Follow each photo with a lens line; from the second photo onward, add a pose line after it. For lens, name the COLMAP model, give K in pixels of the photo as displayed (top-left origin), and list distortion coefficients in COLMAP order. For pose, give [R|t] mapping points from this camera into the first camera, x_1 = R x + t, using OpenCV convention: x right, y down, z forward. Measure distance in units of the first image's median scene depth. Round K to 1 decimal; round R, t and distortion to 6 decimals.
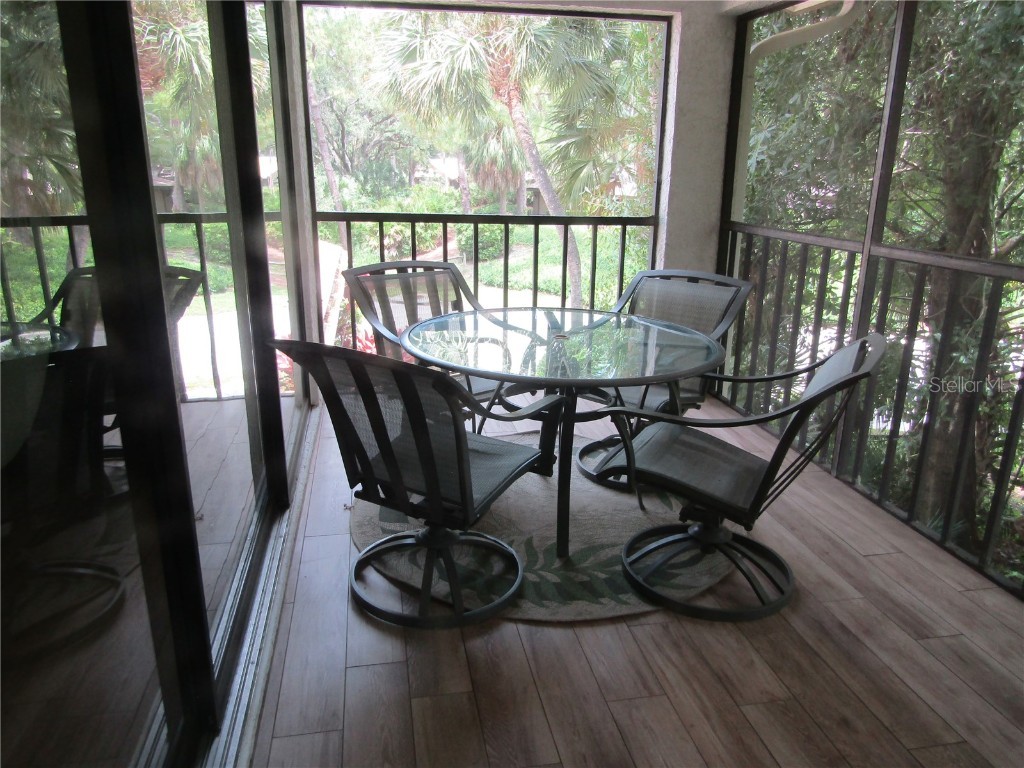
lens RADIAL K [[731.5, 0, 512.0], [0, 731.5, 384.0], [0, 0, 1]] dist [-0.006146, 0.000482]
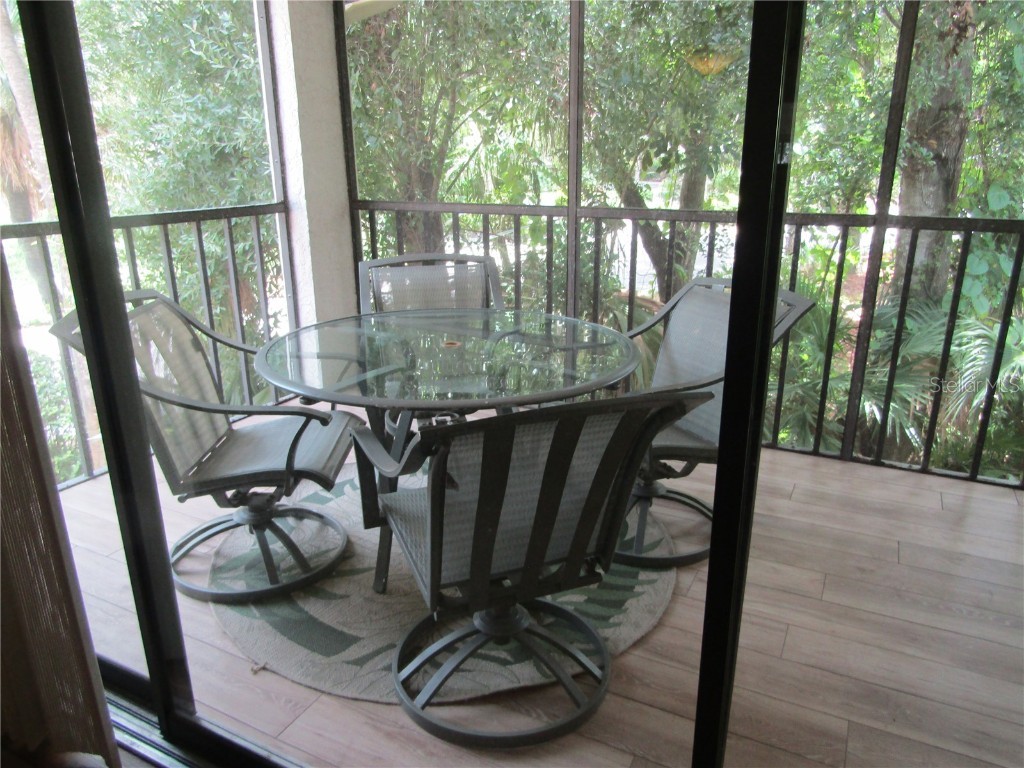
lens RADIAL K [[731.5, 0, 512.0], [0, 731.5, 384.0], [0, 0, 1]] dist [-0.006146, 0.000482]
pose [[0.613699, -0.254075, 0.747542, -0.628474], [0.239779, 0.962065, 0.130139, -0.128096], [-0.752249, 0.099379, 0.651341, 0.473762]]
